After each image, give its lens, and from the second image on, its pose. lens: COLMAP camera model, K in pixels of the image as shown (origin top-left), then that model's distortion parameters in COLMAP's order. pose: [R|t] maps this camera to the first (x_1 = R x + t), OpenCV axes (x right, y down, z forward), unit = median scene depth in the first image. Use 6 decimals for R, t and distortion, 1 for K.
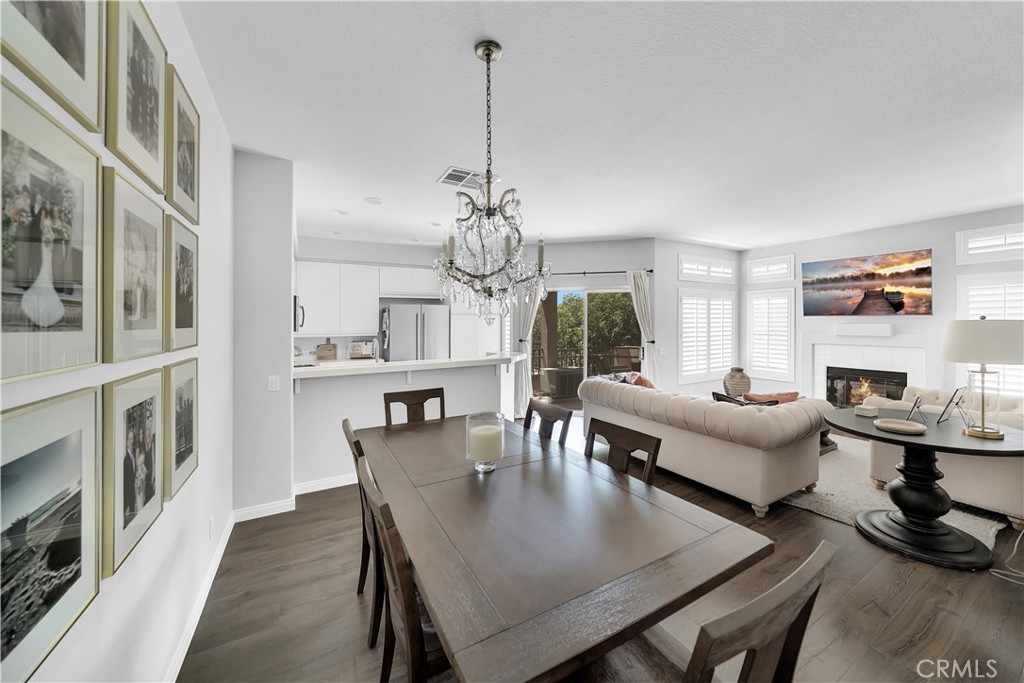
lens RADIAL K [[366.9, 0, 536.9], [0, 366.9, 326.1], [0, 0, 1]] dist [-0.011037, -0.000359]
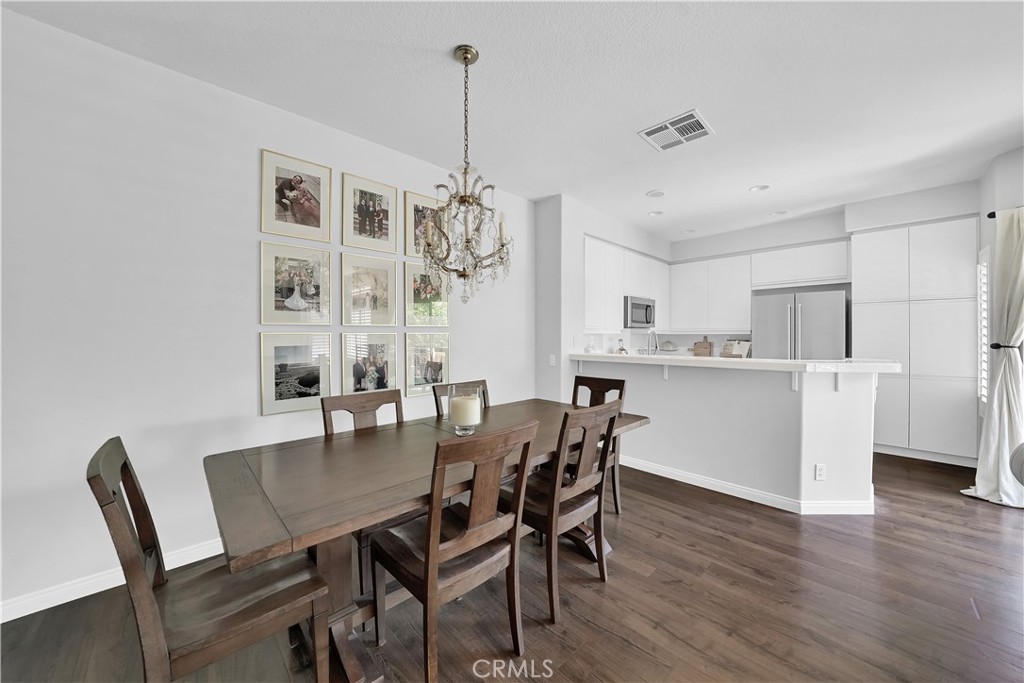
lens RADIAL K [[366.9, 0, 518.4], [0, 366.9, 334.2], [0, 0, 1]] dist [-0.011037, -0.000359]
pose [[0.232456, 0.005828, -0.972589, 0.344886], [-0.003083, 0.999981, 0.005255, 0.029050], [0.972602, 0.001777, 0.232470, 0.316952]]
